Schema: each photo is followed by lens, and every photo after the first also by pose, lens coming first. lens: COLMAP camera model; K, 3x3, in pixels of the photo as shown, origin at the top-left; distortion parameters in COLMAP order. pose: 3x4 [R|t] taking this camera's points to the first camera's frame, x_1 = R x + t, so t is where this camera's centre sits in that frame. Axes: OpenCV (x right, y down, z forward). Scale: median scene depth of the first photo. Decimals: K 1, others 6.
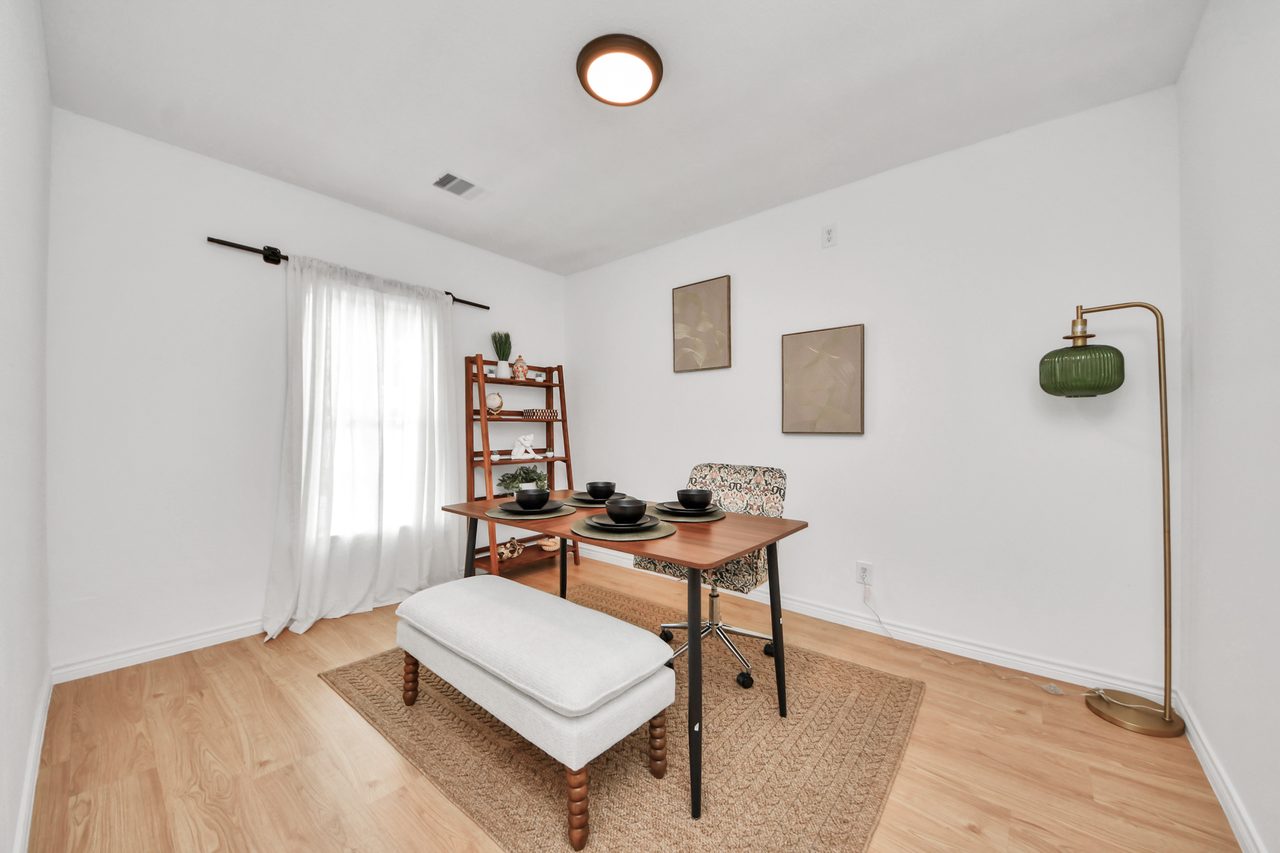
lens RADIAL K [[486.6, 0, 644.7], [0, 486.6, 421.6], [0, 0, 1]] dist [0.039278, -0.020677]
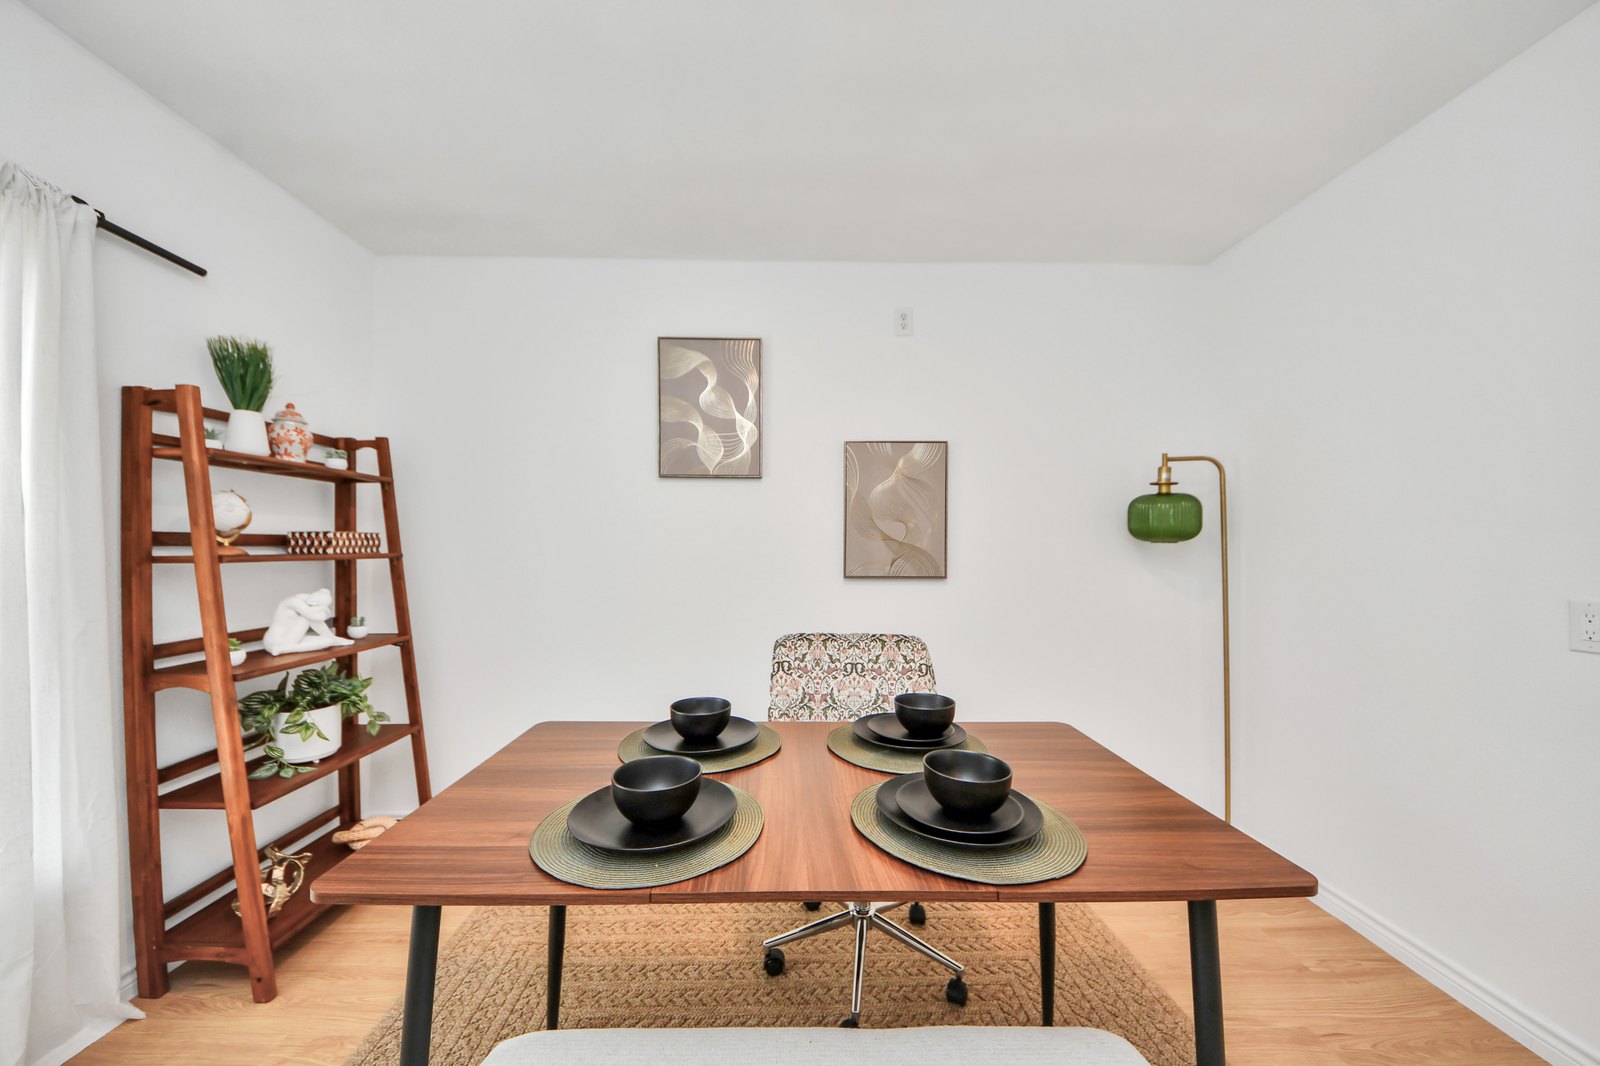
lens RADIAL K [[608.3, 0, 805.9], [0, 608.3, 526.9], [0, 0, 1]] dist [0.039278, -0.020677]
pose [[0.747248, 0.029852, 0.663874, -0.297832], [-0.014744, 0.999489, -0.028348, -0.022147], [-0.664382, 0.011395, 0.747307, 0.328235]]
